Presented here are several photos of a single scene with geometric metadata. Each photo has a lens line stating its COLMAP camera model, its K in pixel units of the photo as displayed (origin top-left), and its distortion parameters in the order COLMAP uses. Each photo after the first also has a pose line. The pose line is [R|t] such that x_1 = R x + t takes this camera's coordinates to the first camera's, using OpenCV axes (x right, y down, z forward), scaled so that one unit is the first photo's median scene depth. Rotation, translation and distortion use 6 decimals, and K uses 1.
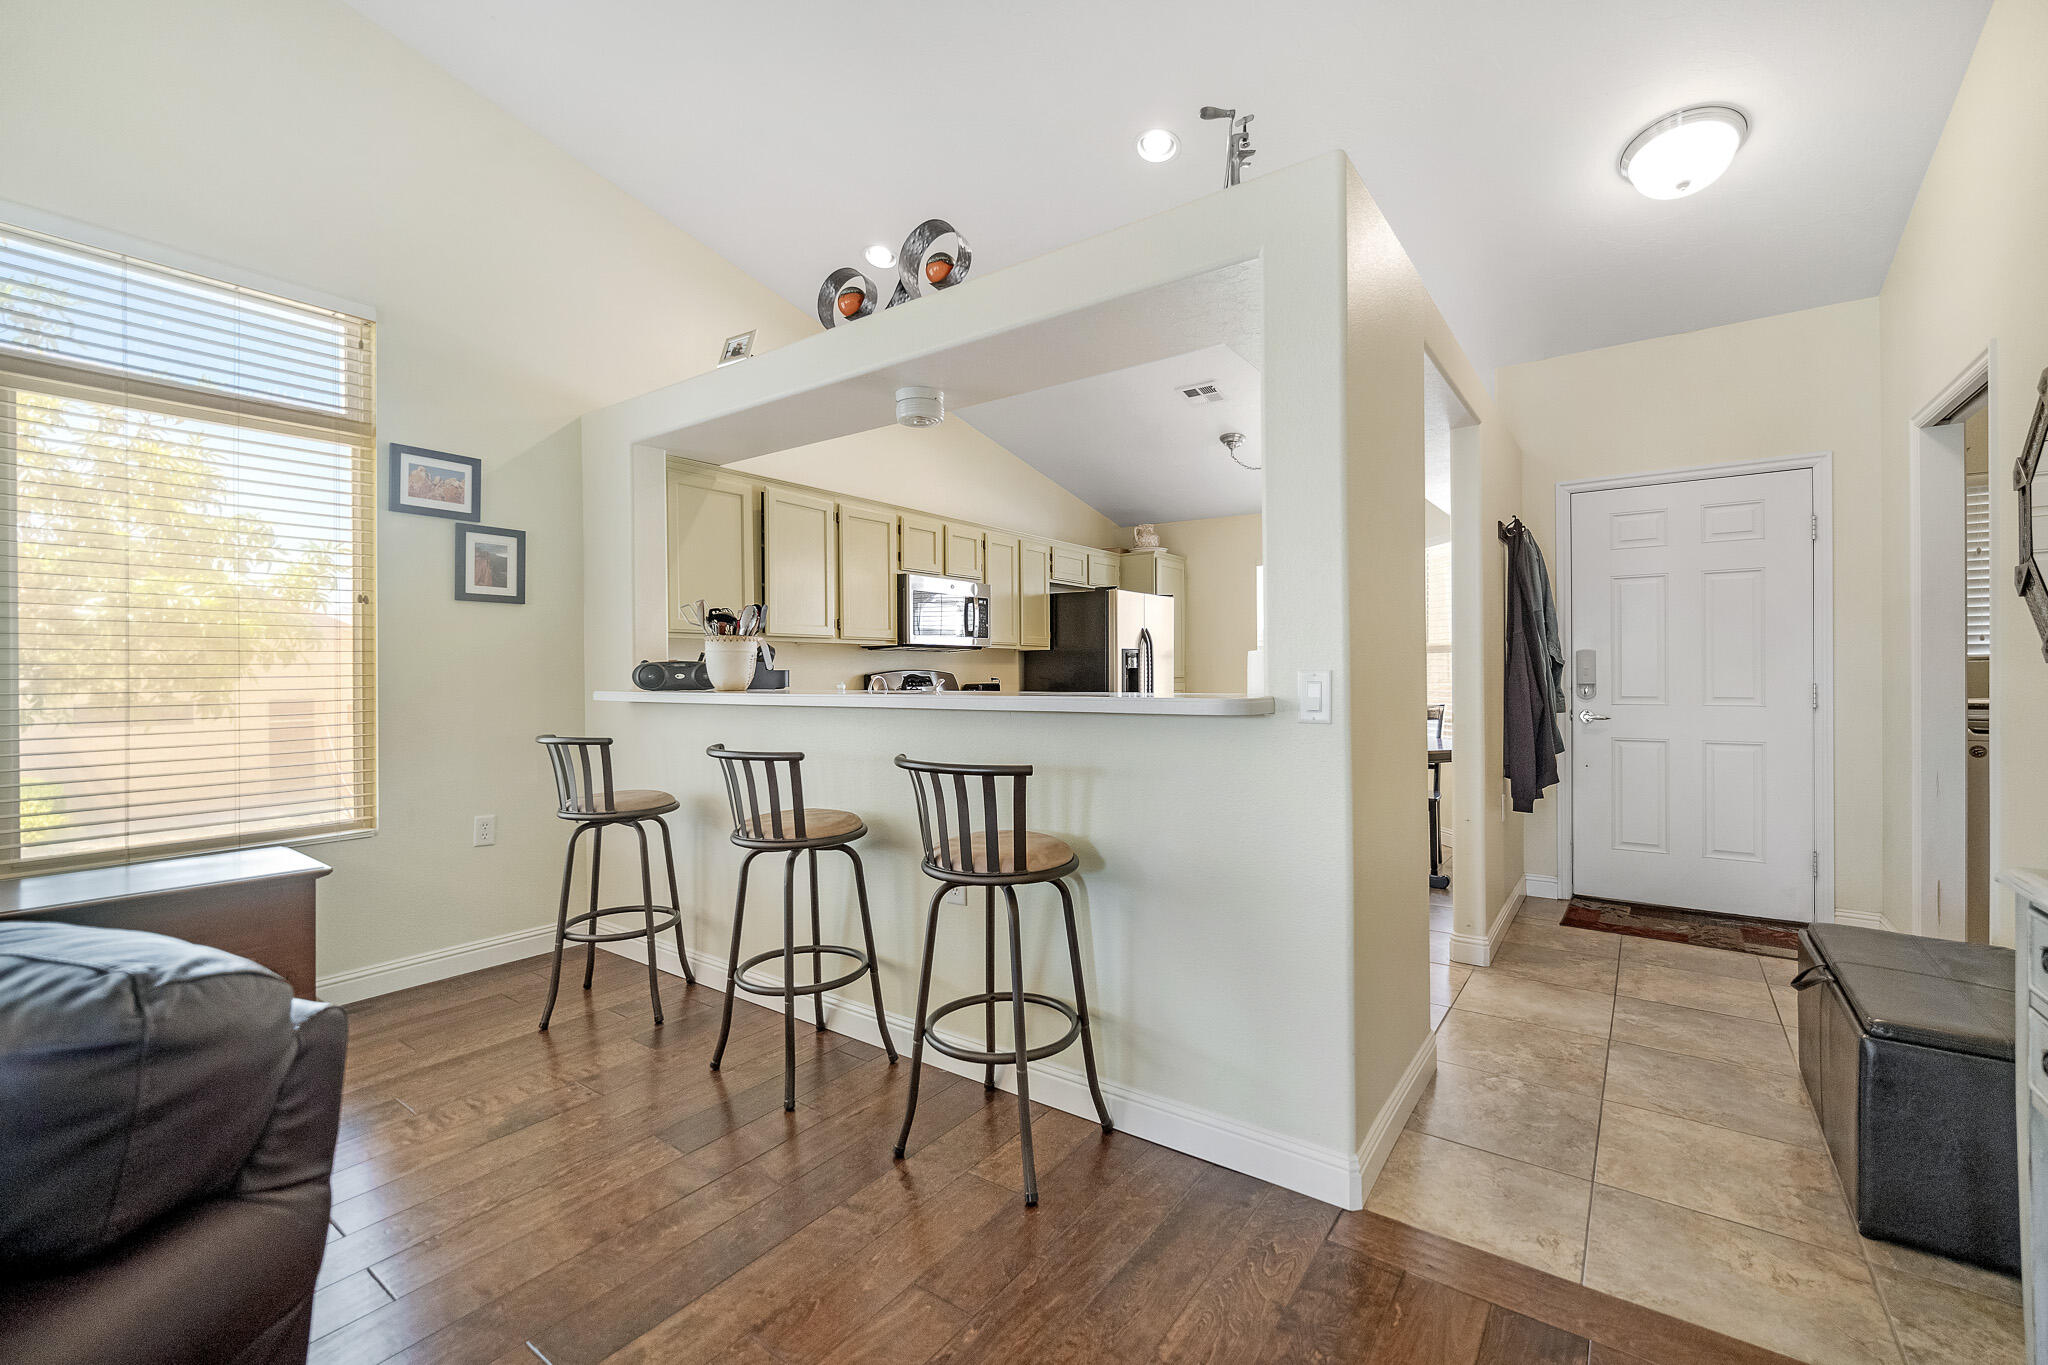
lens RADIAL K [[859.4, 0, 1025.1], [0, 859.4, 687.0], [0, 0, 1]] dist [-0.007649, 0.000682]
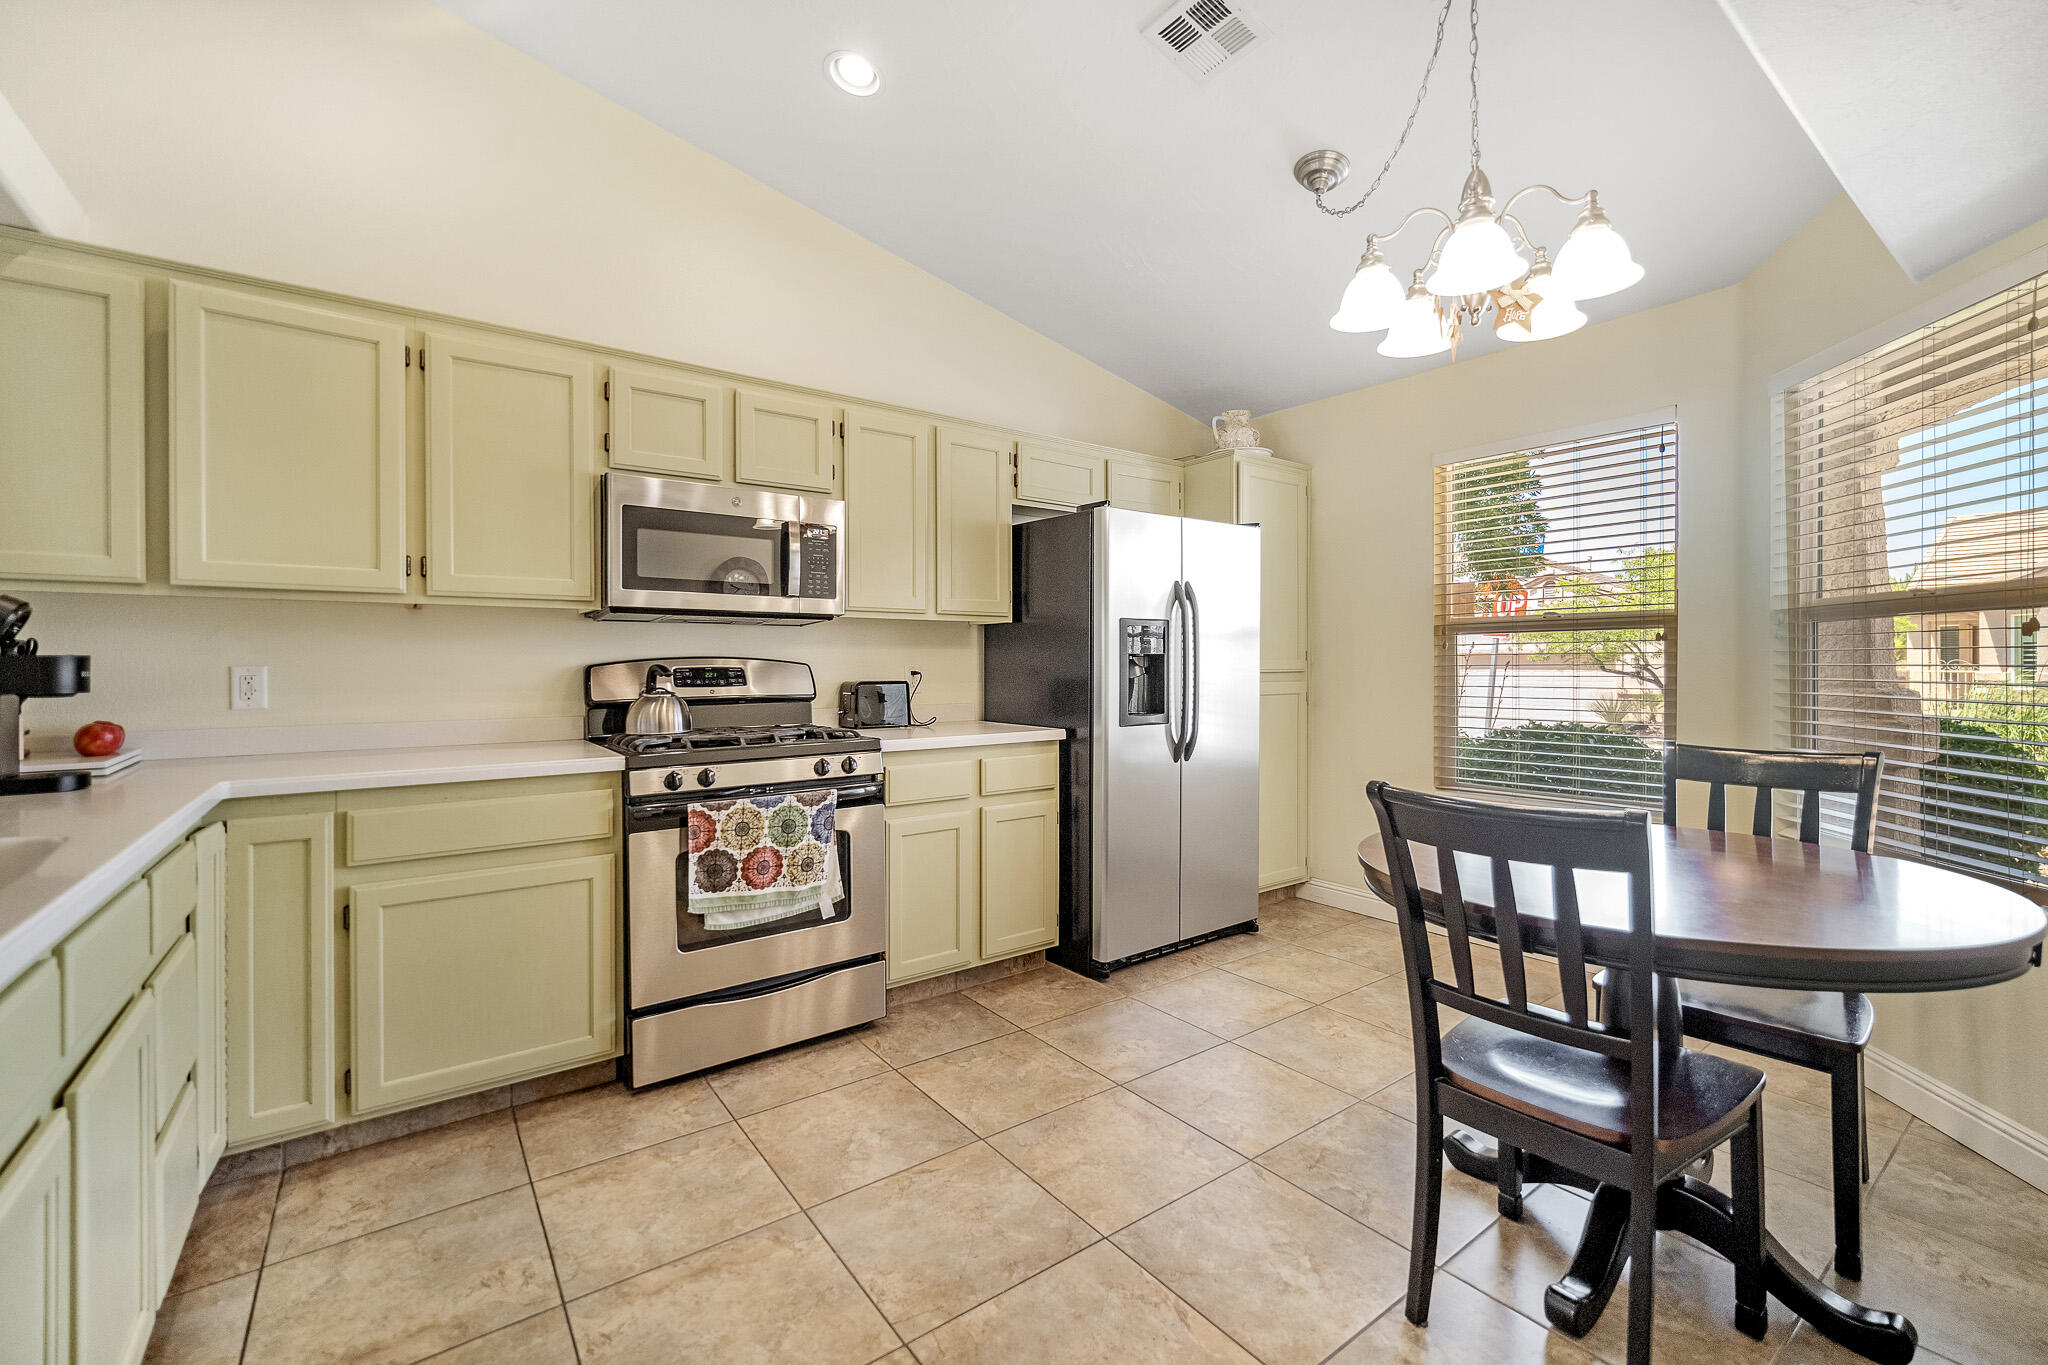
lens RADIAL K [[859.4, 0, 1038.6], [0, 859.4, 664.5], [0, 0, 1]] dist [-0.007649, 0.000682]
pose [[0.956323, 0.006051, -0.292250, 0.243591], [-0.010202, 0.999868, -0.012682, -0.010238], [0.292134, 0.015109, 0.956258, 0.530573]]
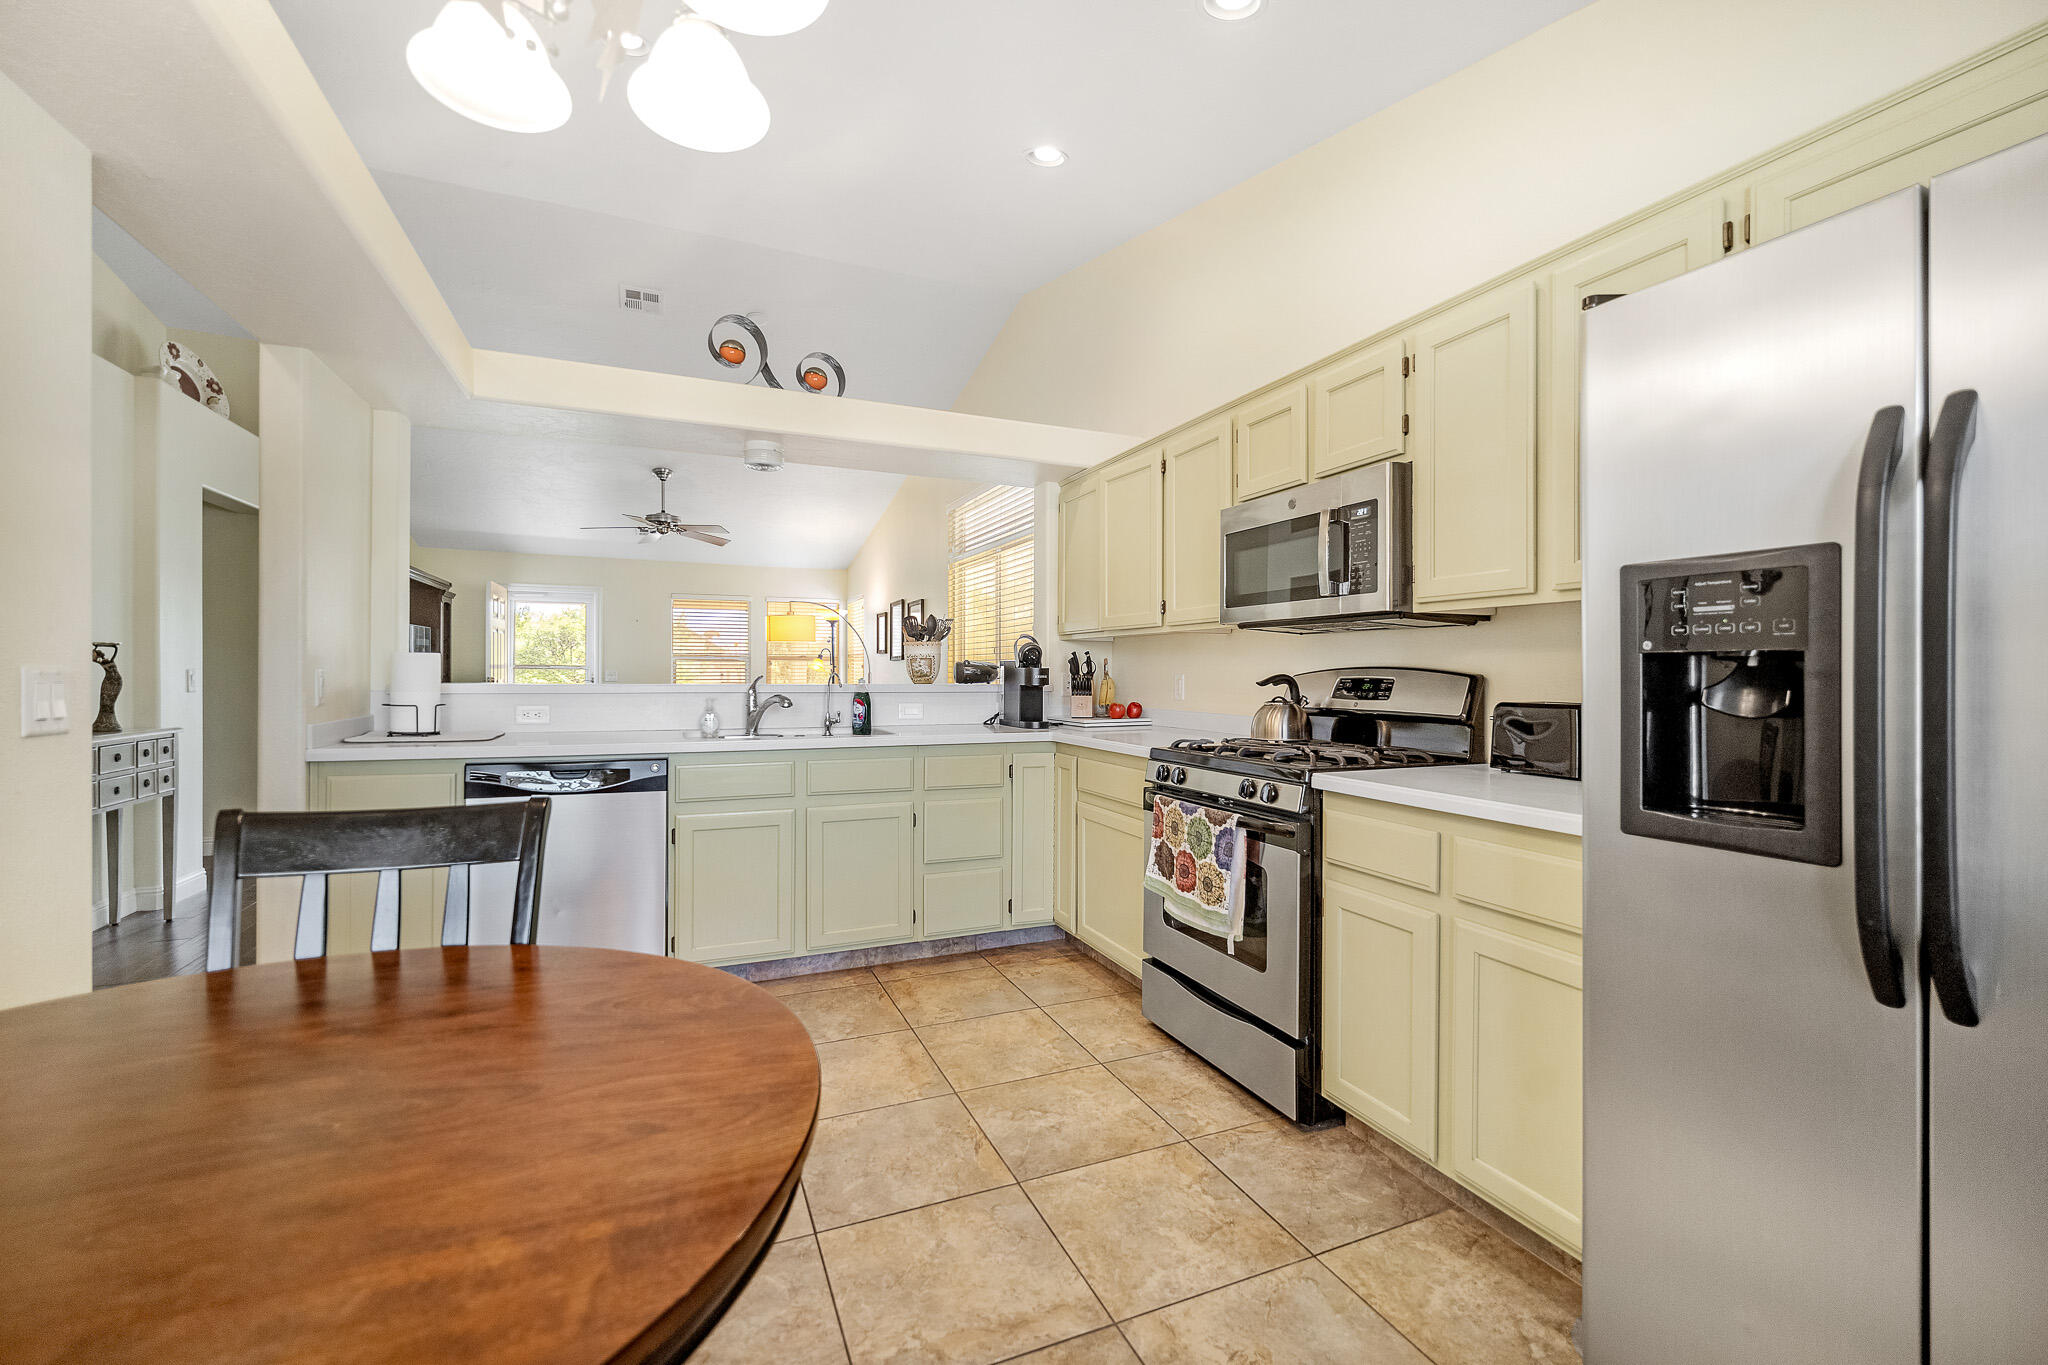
lens RADIAL K [[859.4, 0, 1027.7], [0, 859.4, 669.3], [0, 0, 1]] dist [-0.007649, 0.000682]
pose [[-0.513158, 0.003743, -0.858286, 0.420390], [-0.015716, 0.999782, 0.013756, -0.022485], [0.858150, 0.020548, -0.512987, 1.098013]]
